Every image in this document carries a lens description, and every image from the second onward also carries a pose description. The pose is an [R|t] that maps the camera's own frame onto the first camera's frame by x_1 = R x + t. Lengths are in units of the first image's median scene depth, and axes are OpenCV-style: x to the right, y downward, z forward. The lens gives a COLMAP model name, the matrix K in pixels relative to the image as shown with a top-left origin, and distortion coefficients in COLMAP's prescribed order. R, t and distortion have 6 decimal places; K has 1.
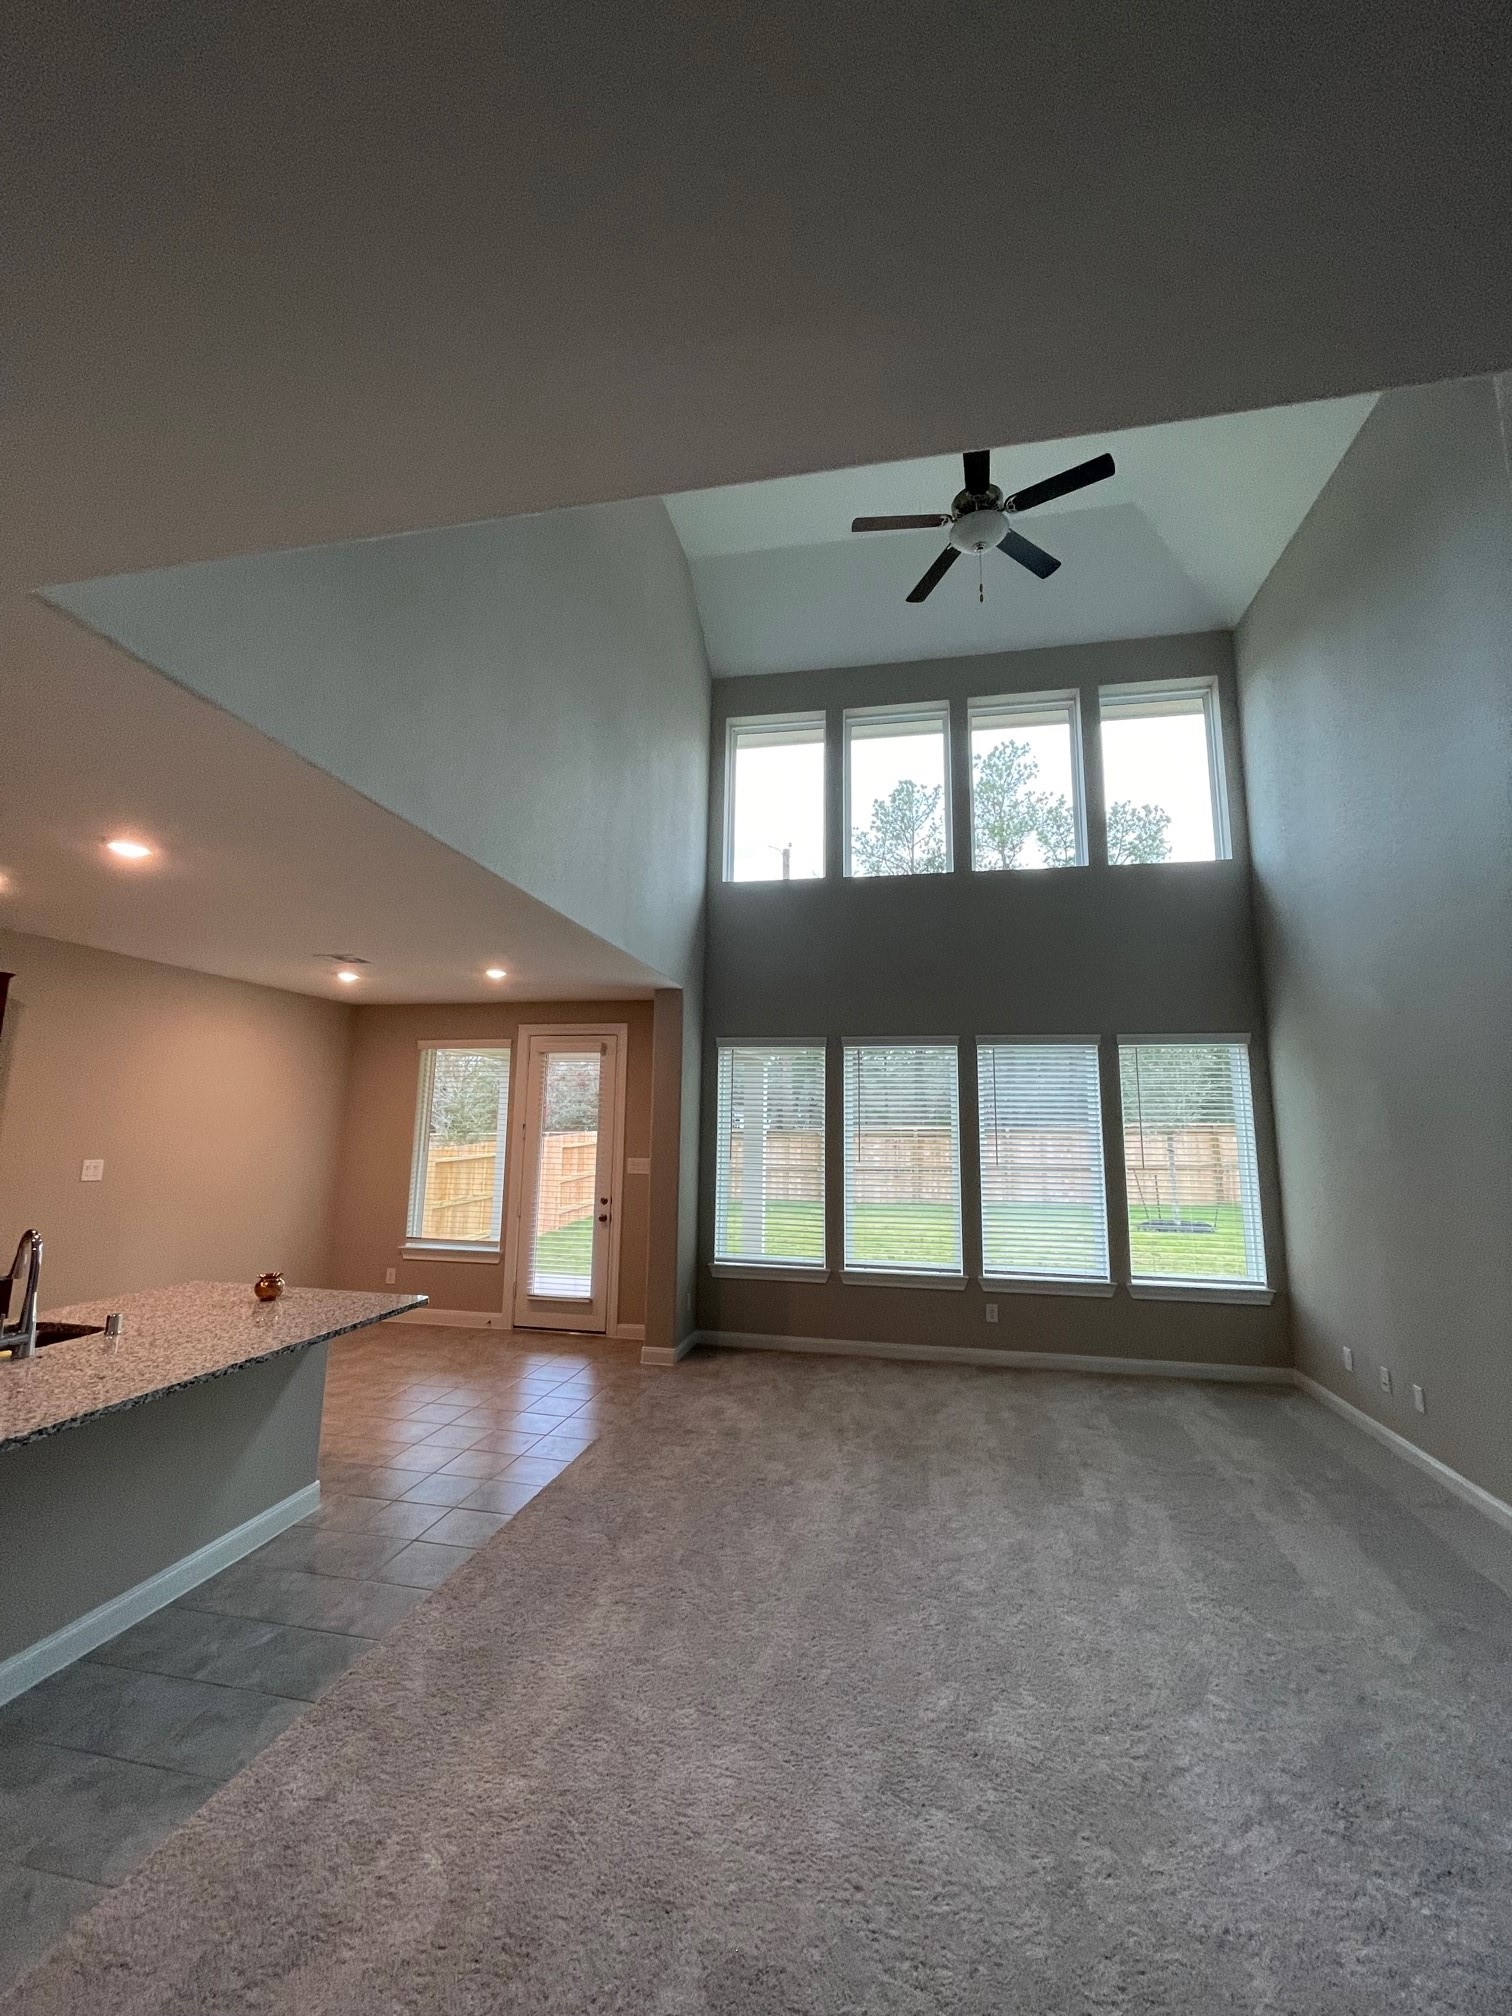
lens RADIAL K [[814.9, 0, 754.4], [0, 814.9, 1003.3], [0, 0, 1]] dist [-0.003197, 0.000557]
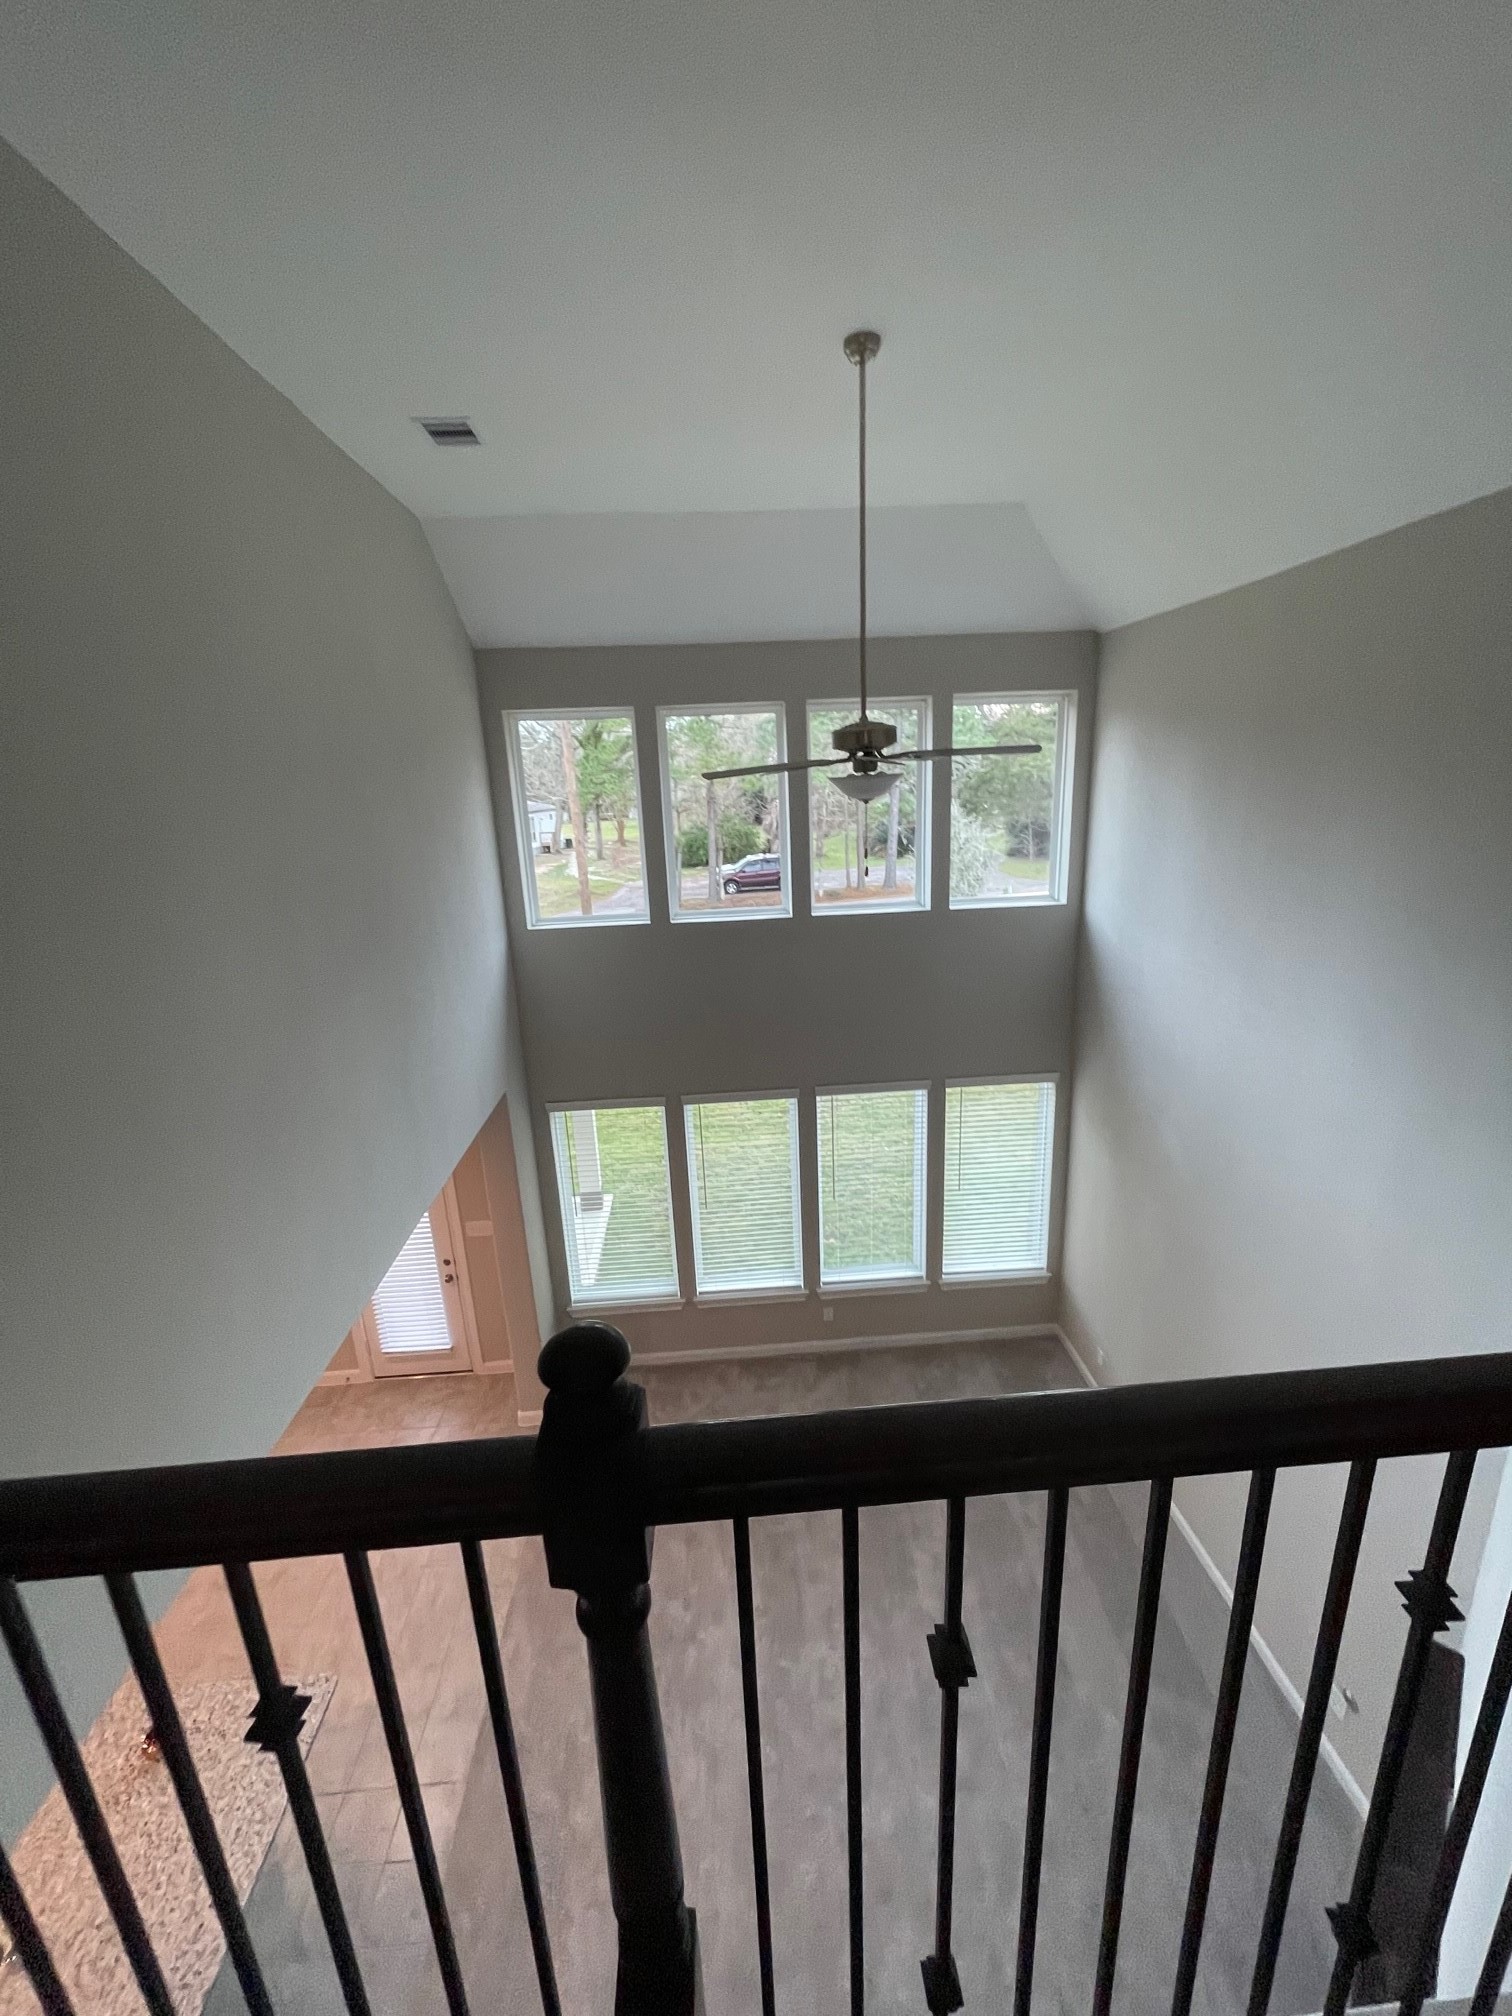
lens RADIAL K [[814.9, 0, 755.9], [0, 814.9, 1001.9], [0, 0, 1]] dist [-0.003197, 0.000557]
pose [[0.964507, -0.122986, 0.233668, -0.023795], [0.016500, 0.911254, 0.411514, -0.585948], [-0.263541, -0.393053, 0.880940, 0.224015]]
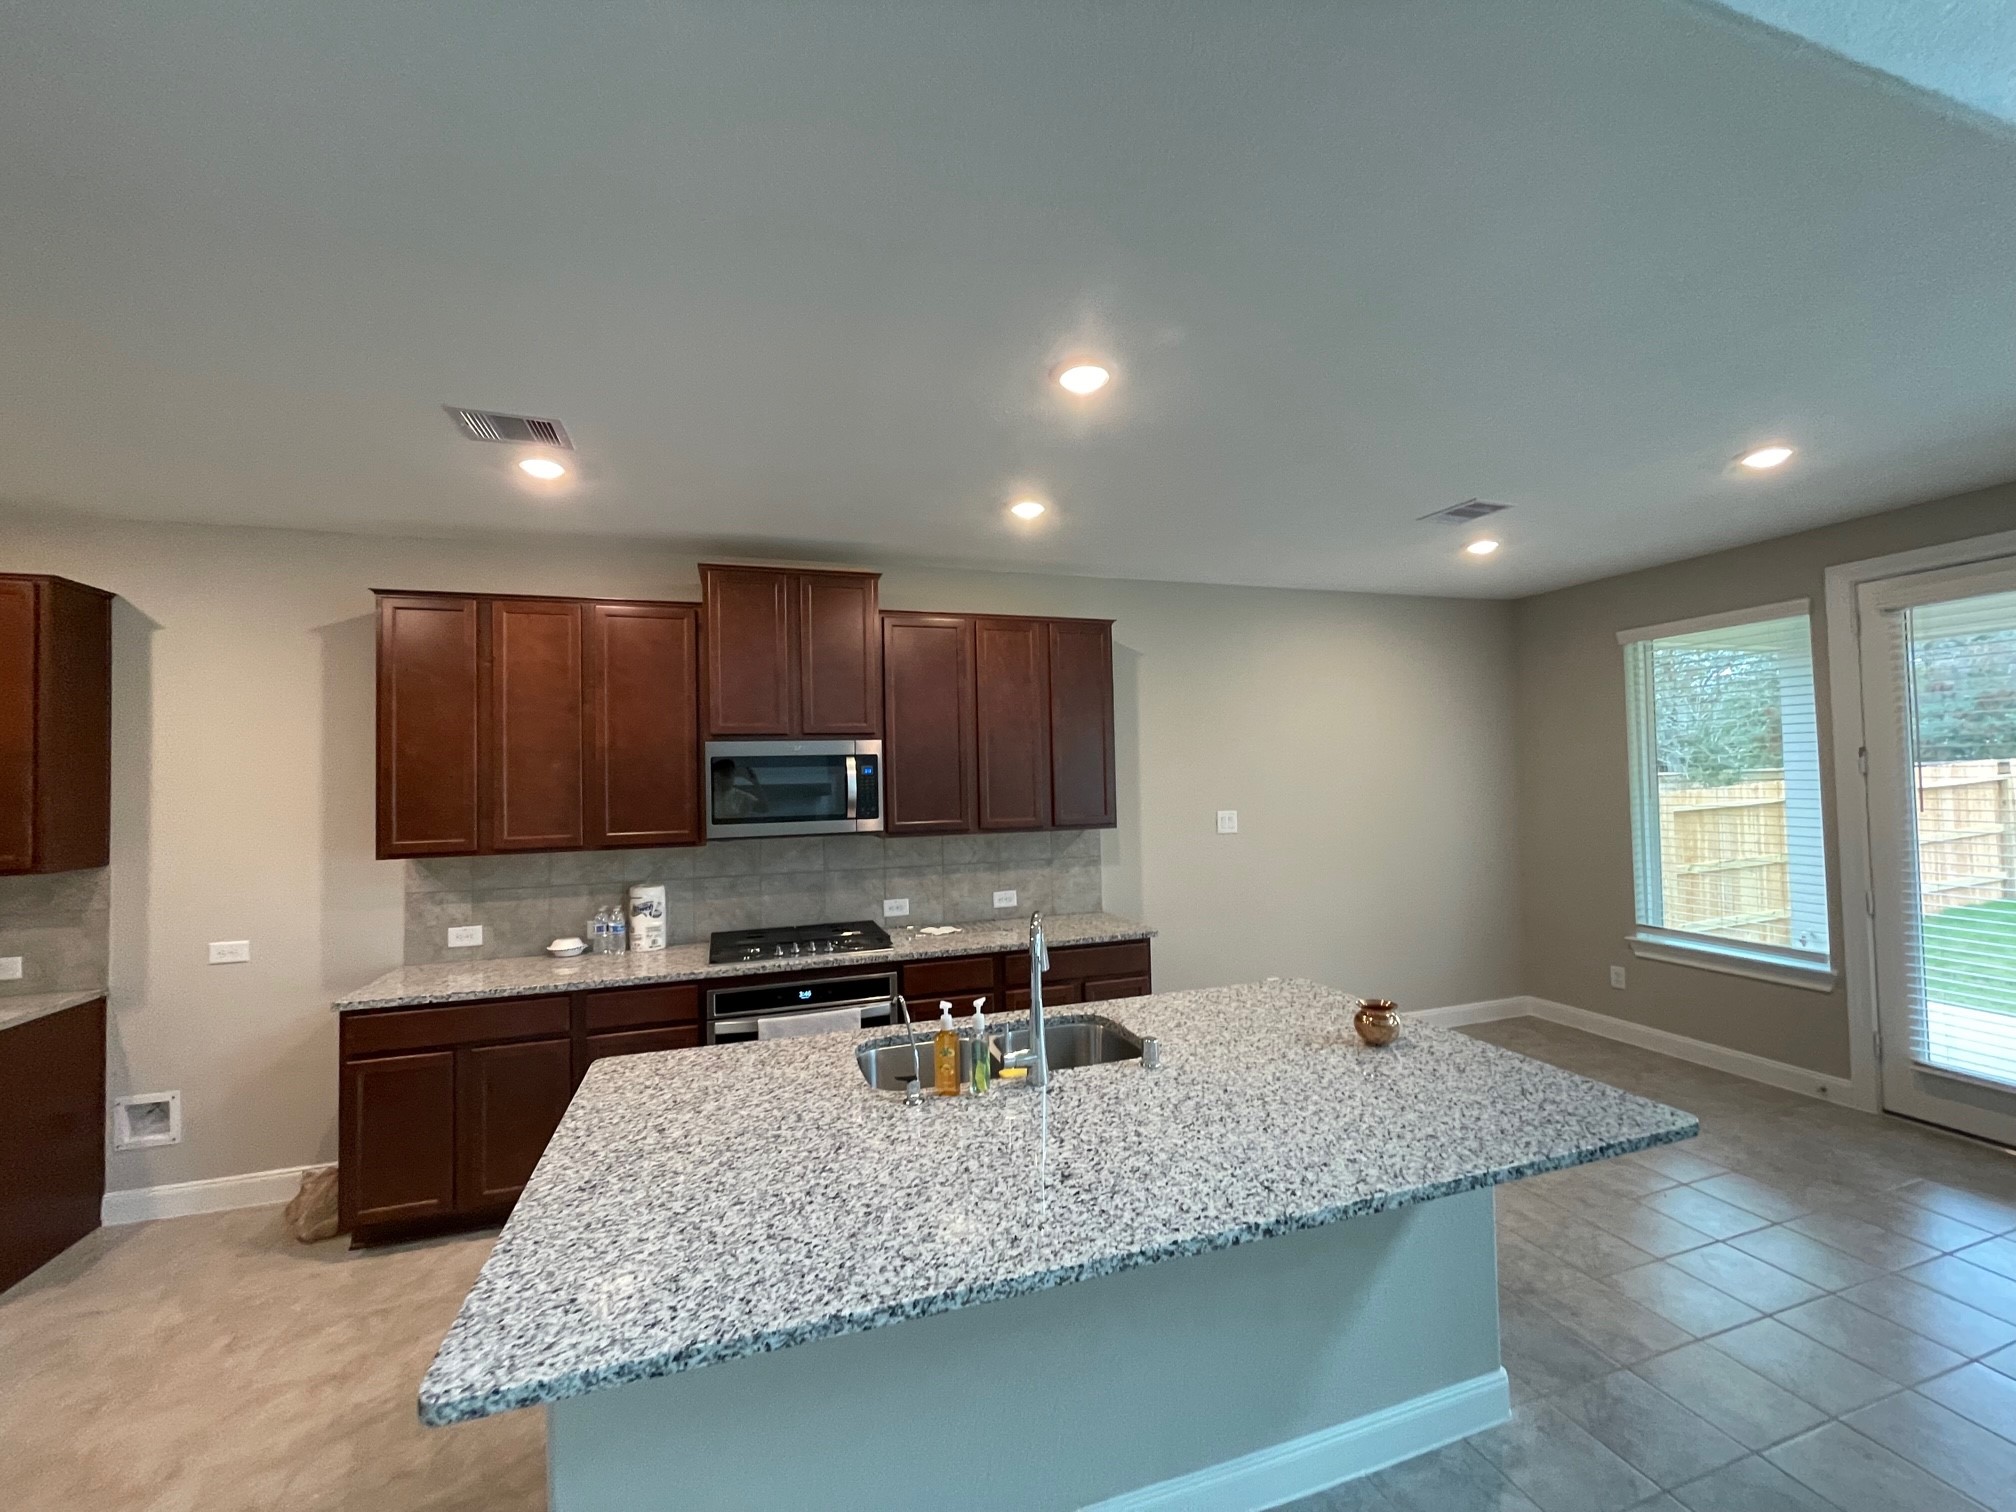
lens RADIAL K [[814.9, 0, 1010.8], [0, 814.9, 755.4], [0, 0, 1]] dist [-0.003197, 0.000557]
pose [[0.498796, -0.051183, -0.865207, -0.138321], [0.163092, 0.985965, 0.035697, 0.059678], [0.851237, -0.158914, 0.500142, 0.350974]]
